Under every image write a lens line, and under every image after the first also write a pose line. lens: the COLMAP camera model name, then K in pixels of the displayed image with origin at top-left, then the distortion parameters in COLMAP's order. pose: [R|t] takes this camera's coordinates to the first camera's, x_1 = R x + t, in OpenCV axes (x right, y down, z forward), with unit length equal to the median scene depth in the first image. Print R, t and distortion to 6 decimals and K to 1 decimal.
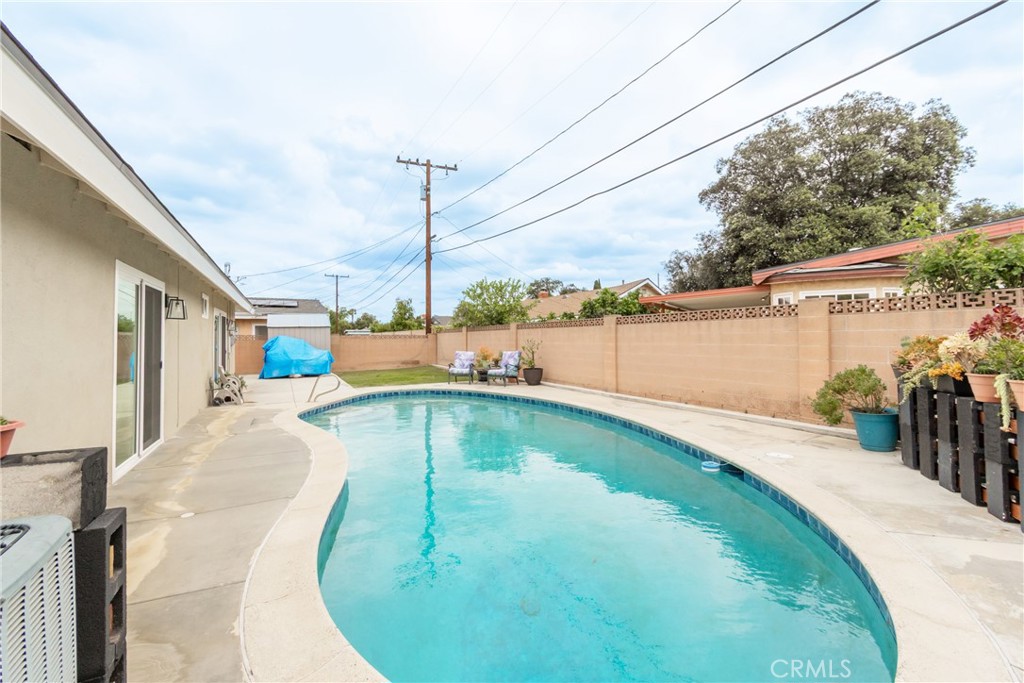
lens RADIAL K [[449.8, 0, 515.5], [0, 449.8, 343.3], [0, 0, 1]] dist [0.002447, 0.000215]
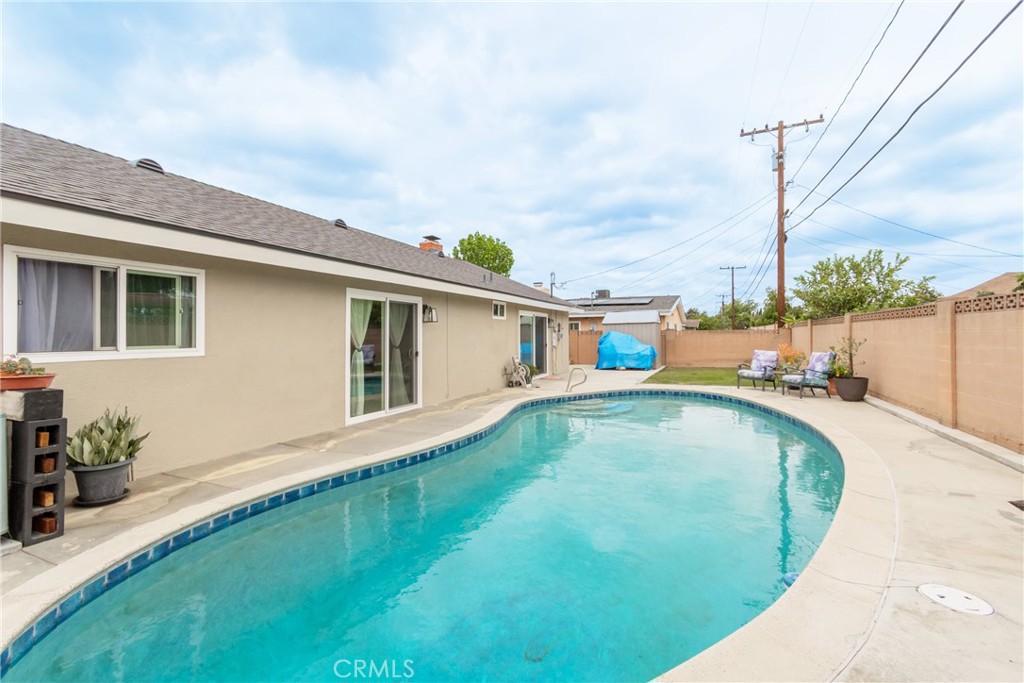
lens RADIAL K [[449.8, 0, 515.5], [0, 449.8, 343.3], [0, 0, 1]] dist [0.002447, 0.000215]
pose [[0.647614, 0.017546, -0.761766, 0.175152], [-0.007325, 0.999832, 0.016801, -0.004562], [0.761933, -0.005301, 0.647634, 0.097953]]
